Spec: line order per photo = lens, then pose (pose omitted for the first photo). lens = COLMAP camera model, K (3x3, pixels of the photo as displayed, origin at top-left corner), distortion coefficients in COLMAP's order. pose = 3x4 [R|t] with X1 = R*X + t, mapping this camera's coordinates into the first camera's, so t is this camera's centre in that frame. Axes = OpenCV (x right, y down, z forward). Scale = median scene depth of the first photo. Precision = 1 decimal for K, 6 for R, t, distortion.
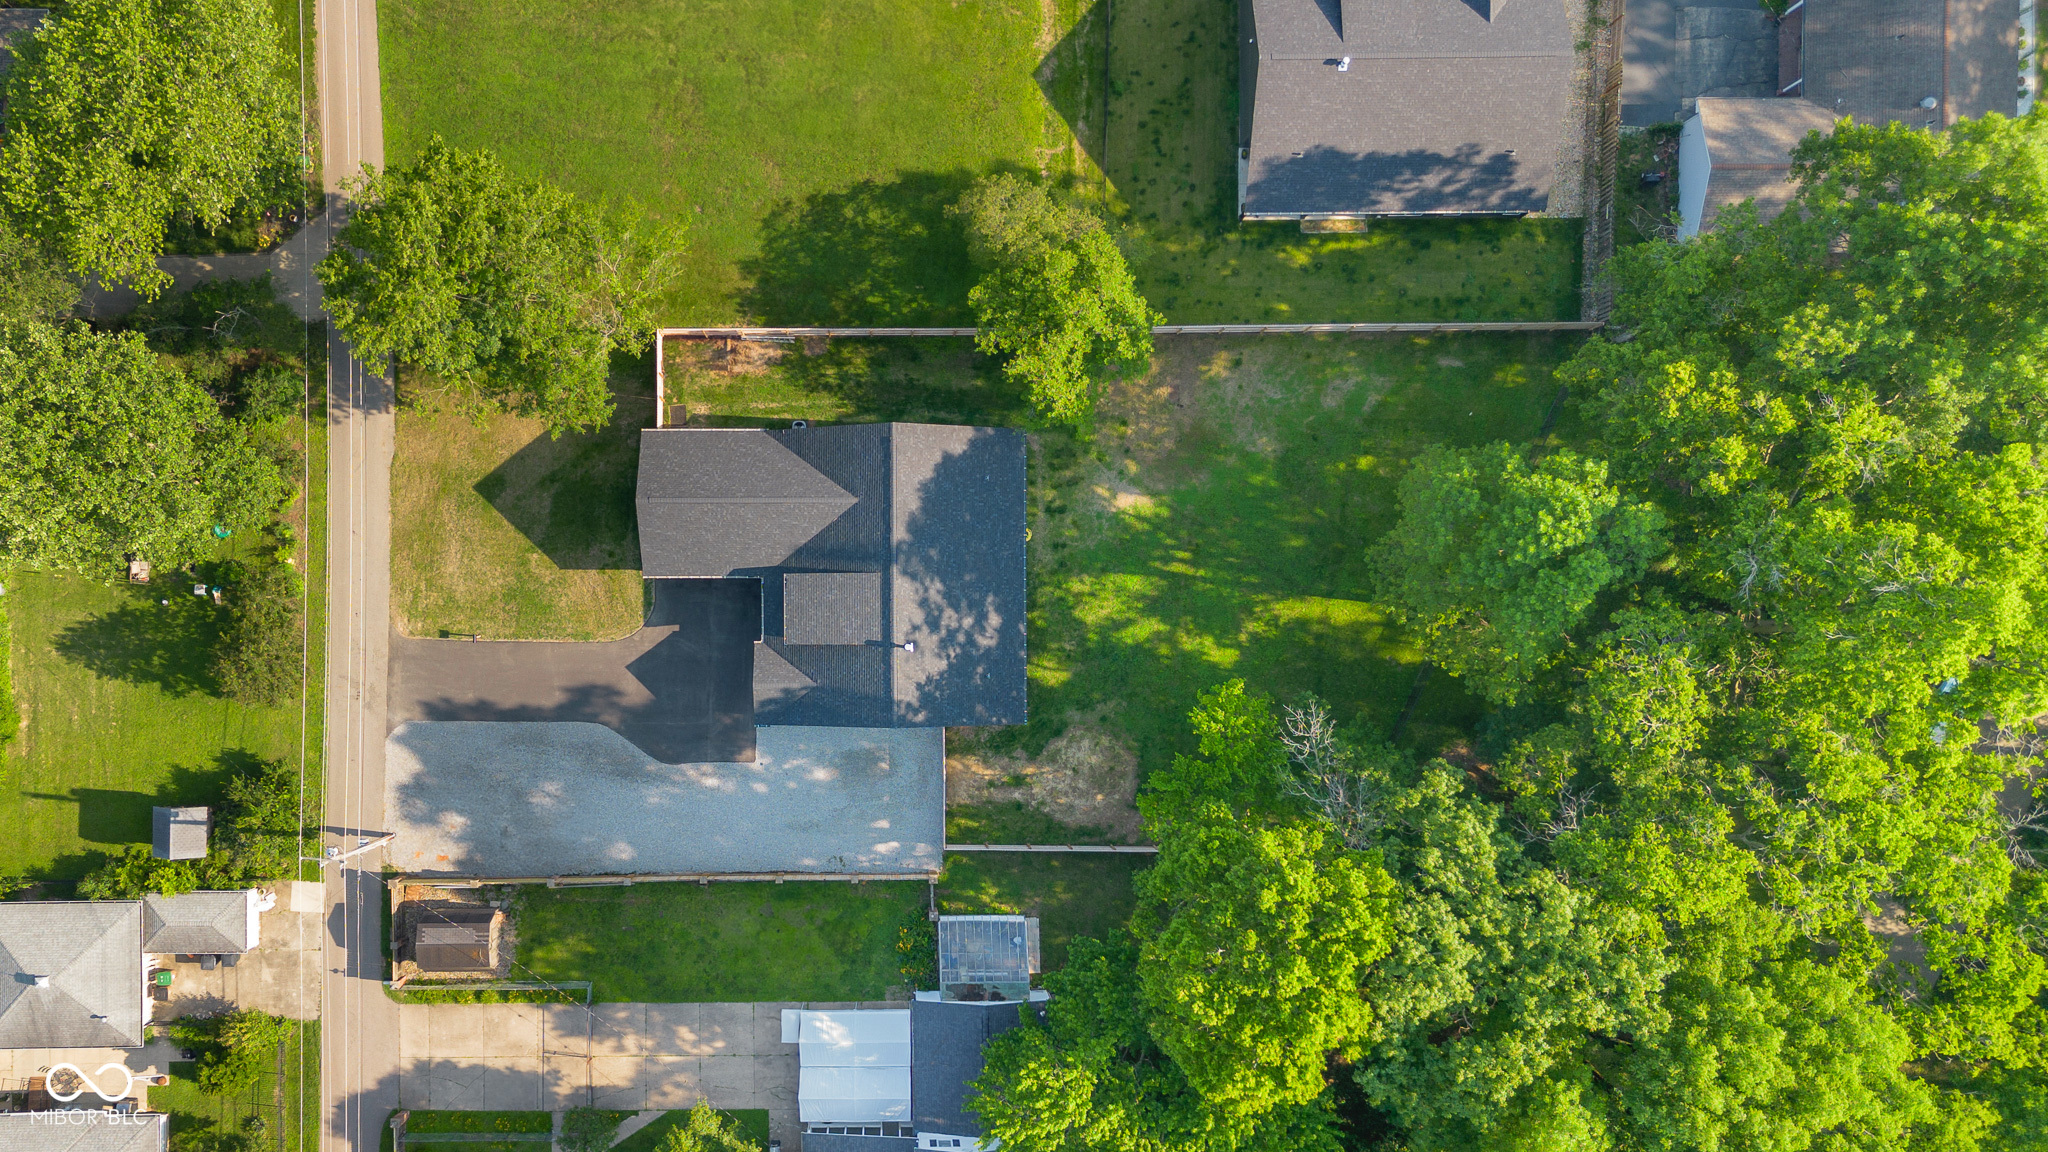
lens RADIAL K [[1470.0, 0, 968.5], [0, 1470.0, 642.0], [0, 0, 1]] dist [0.030177, 0.000295]
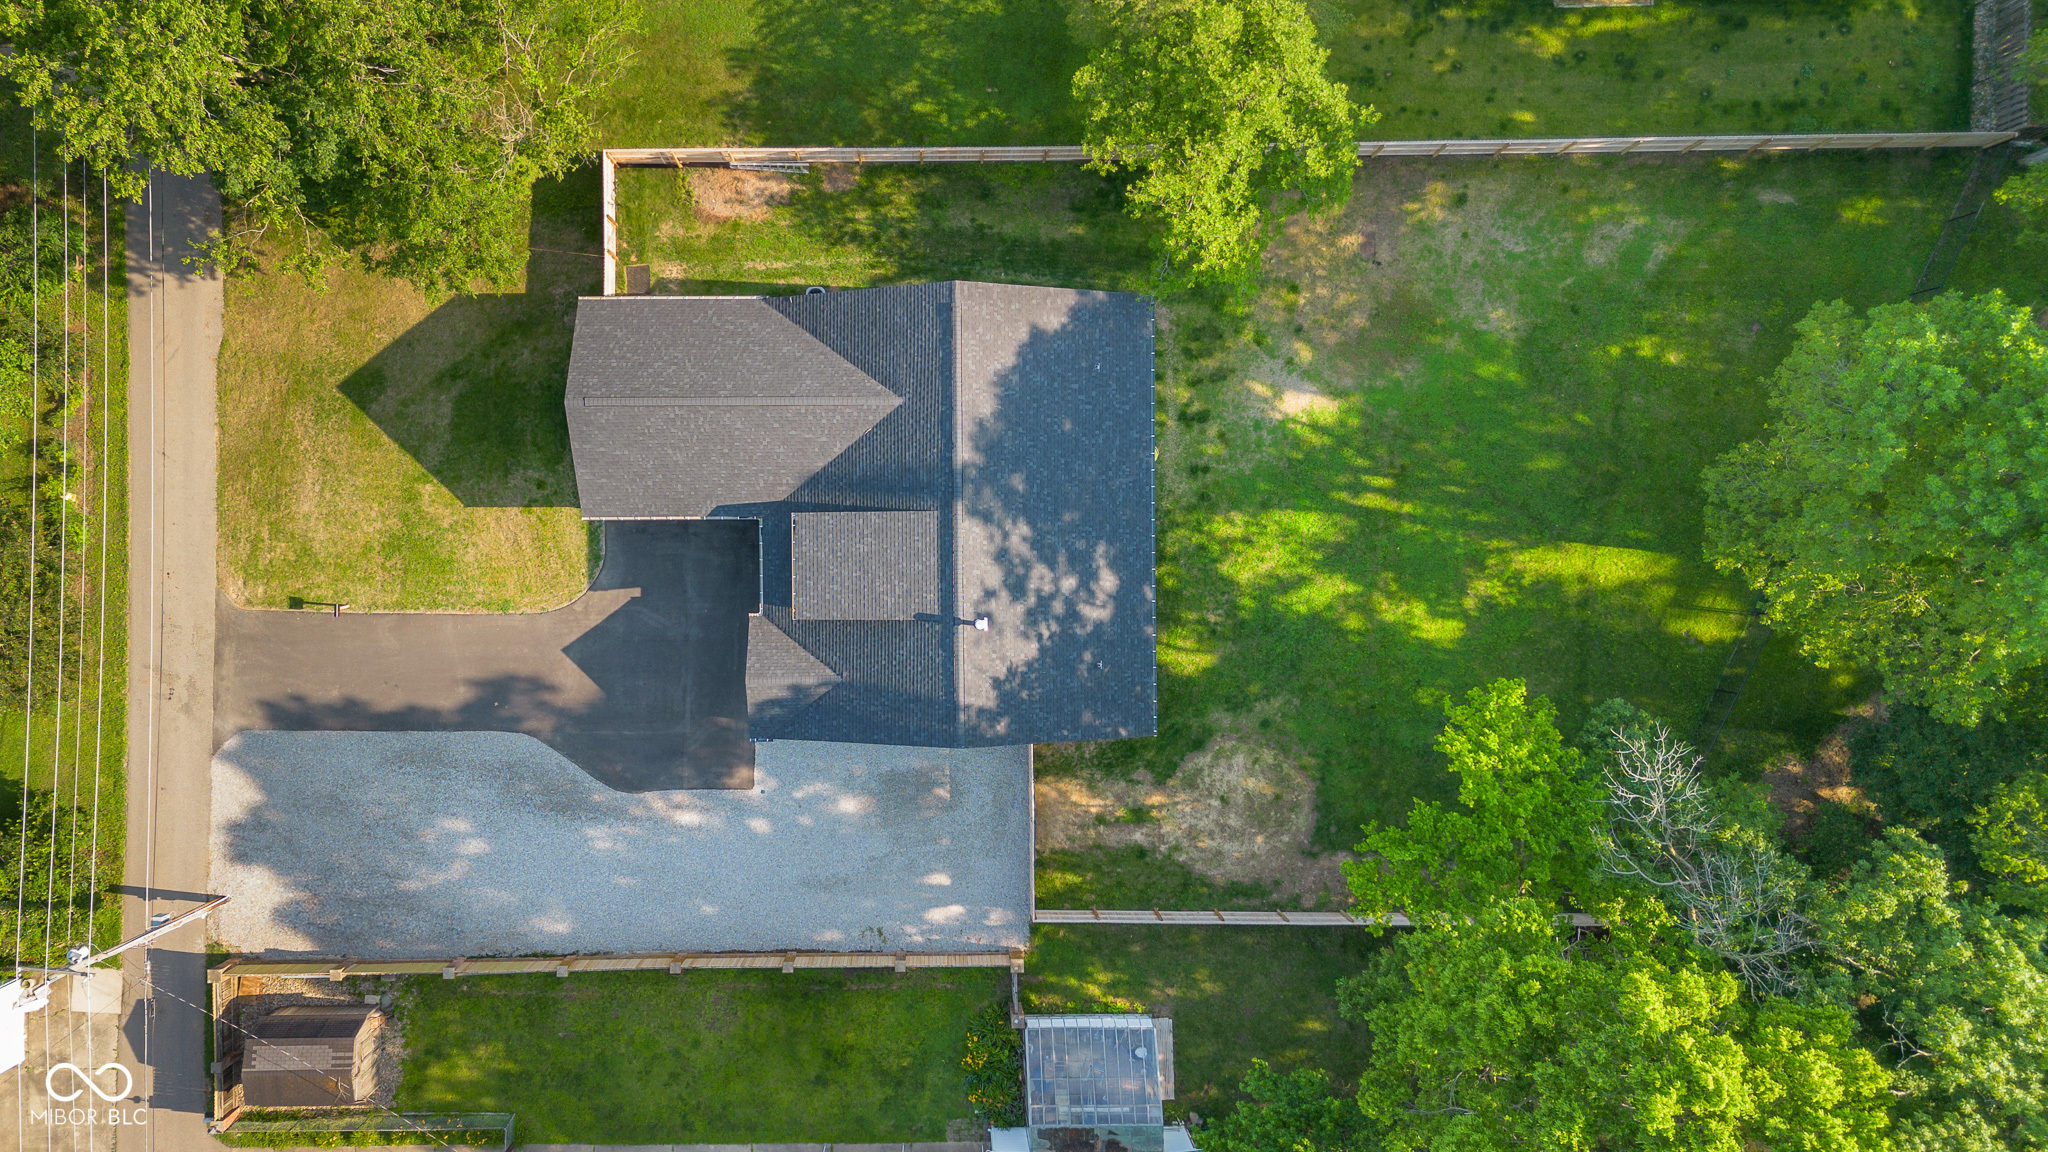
lens RADIAL K [[1496.1, 0, 1024.0], [0, 1496.1, 576.0], [0, 0, 1]] dist [0.008606, -0.000638]
pose [[0.999974, -0.004339, 0.005674, -0.023427], [0.004337, 0.999991, 0.000327, -0.016817], [-0.005676, -0.000303, 0.999984, 0.310351]]
